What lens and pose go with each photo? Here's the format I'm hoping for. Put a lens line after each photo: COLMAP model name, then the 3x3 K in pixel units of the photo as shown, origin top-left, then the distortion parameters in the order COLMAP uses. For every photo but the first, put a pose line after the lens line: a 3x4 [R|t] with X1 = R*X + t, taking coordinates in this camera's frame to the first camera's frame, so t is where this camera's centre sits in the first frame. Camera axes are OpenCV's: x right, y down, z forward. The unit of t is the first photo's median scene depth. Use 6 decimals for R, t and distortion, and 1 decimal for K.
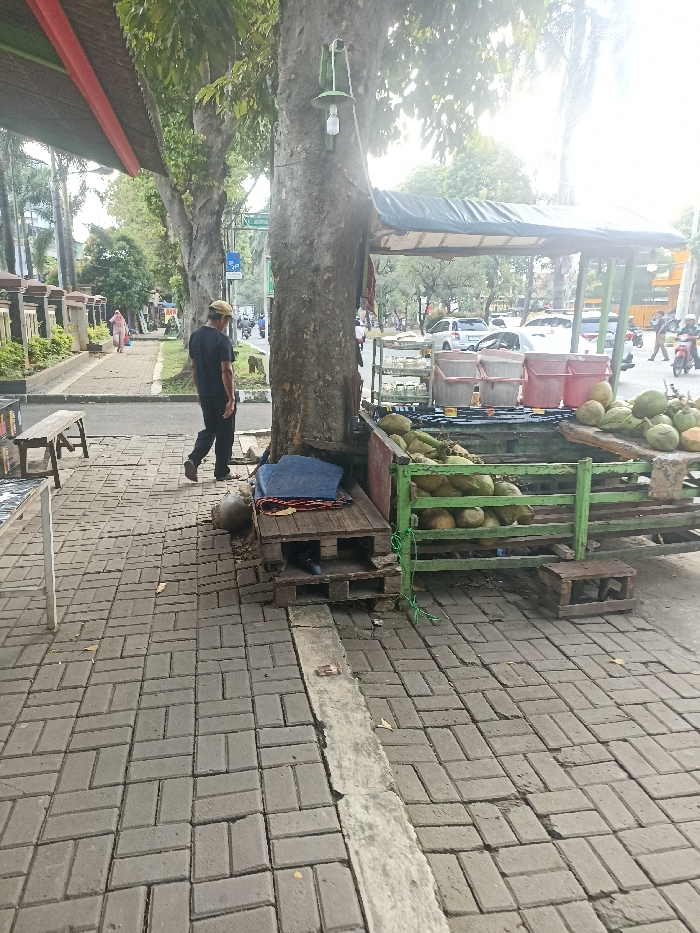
lens RADIAL K [[654.9, 0, 350.0], [0, 654.9, 466.5], [0, 0, 1]] dist [0.043335, -0.053401]
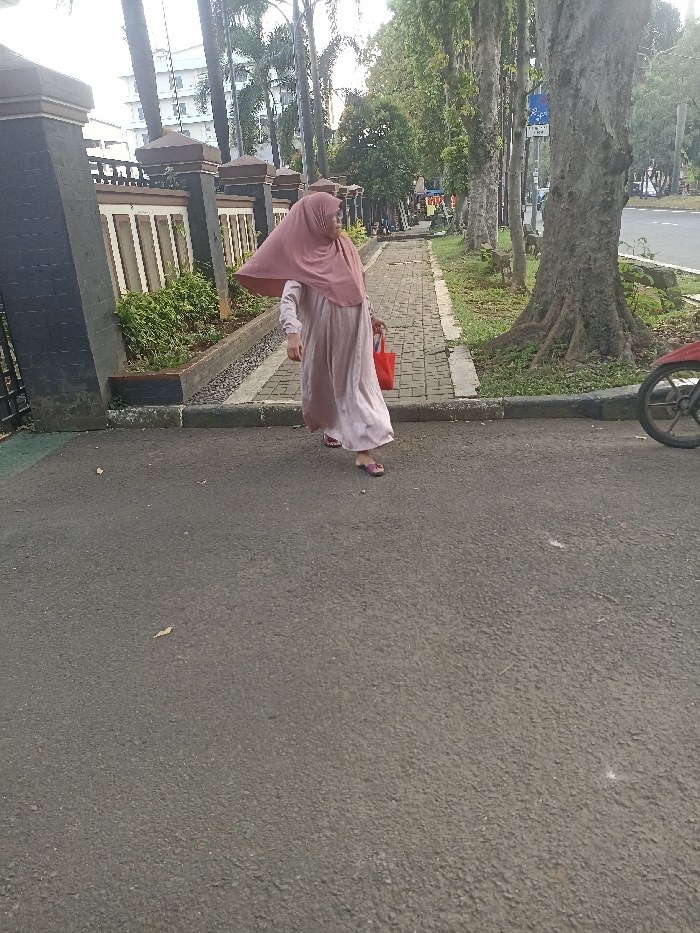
lens RADIAL K [[654.9, 0, 350.0], [0, 654.9, 466.5], [0, 0, 1]] dist [0.043335, -0.053401]
pose [[0.929105, 0.053331, -0.365951, -0.078861], [0.004046, 0.988022, 0.154259, -0.048097], [0.369794, -0.144803, 0.917760, 0.222796]]
